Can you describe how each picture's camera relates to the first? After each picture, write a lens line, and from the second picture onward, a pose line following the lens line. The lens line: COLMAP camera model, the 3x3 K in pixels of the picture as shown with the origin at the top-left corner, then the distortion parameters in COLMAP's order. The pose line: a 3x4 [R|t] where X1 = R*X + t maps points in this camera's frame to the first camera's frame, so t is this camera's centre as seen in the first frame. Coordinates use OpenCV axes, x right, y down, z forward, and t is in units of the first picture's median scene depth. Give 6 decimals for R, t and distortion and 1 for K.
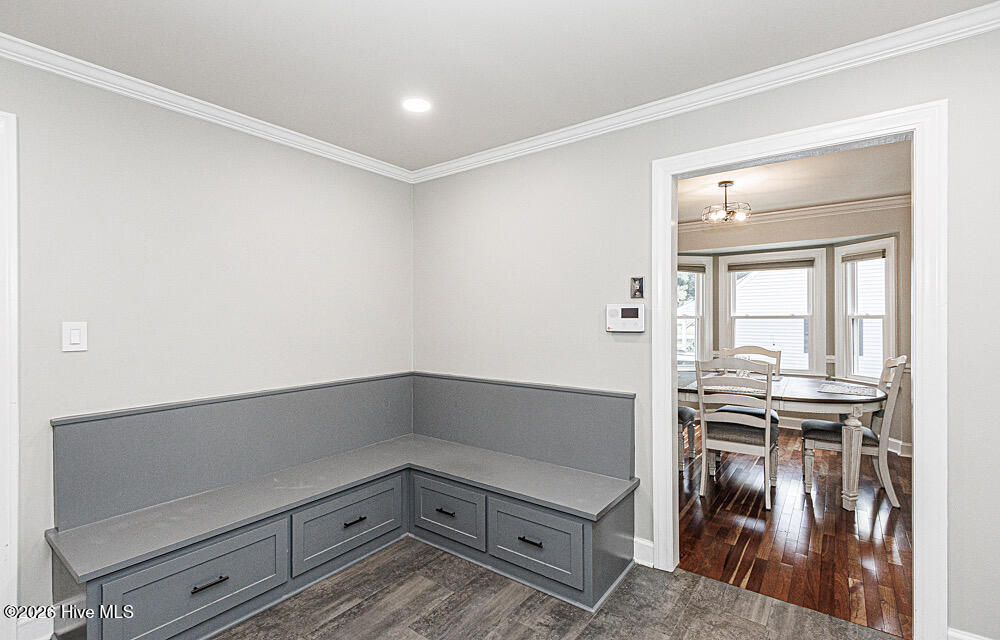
lens RADIAL K [[447.7, 0, 501.1], [0, 447.7, 317.7], [0, 0, 1]] dist [-0.001053, -0.000121]
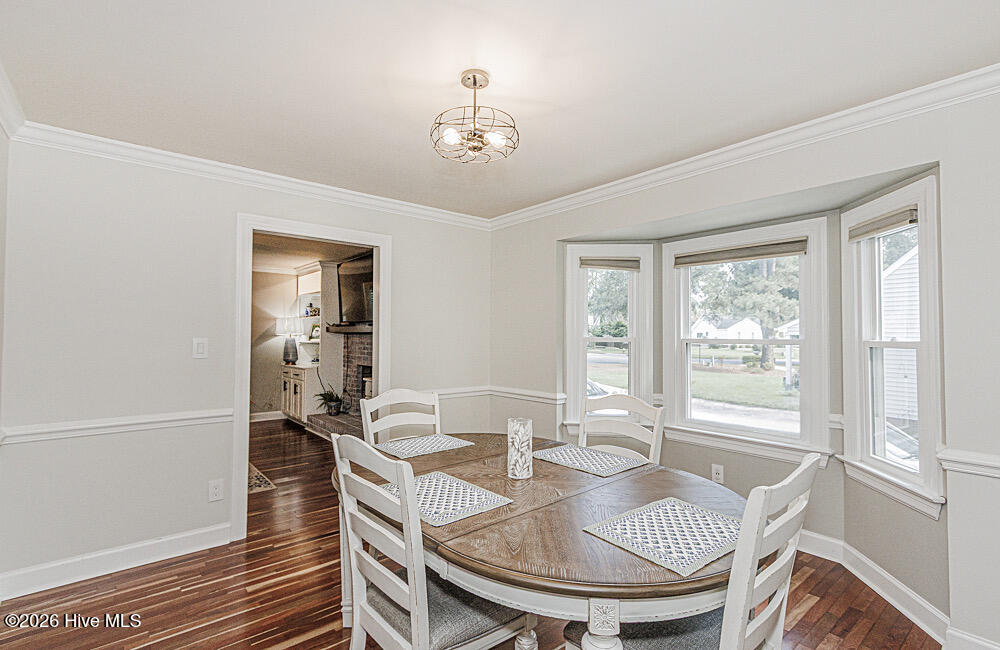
lens RADIAL K [[462.0, 0, 499.7], [0, 462.0, 328.5], [0, 0, 1]] dist [0.003582, -0.000244]
pose [[0.973613, 0.004676, -0.228157, 0.460507], [-0.007173, 0.999923, -0.010117, -0.010720], [0.228092, 0.011486, 0.973572, 0.355618]]
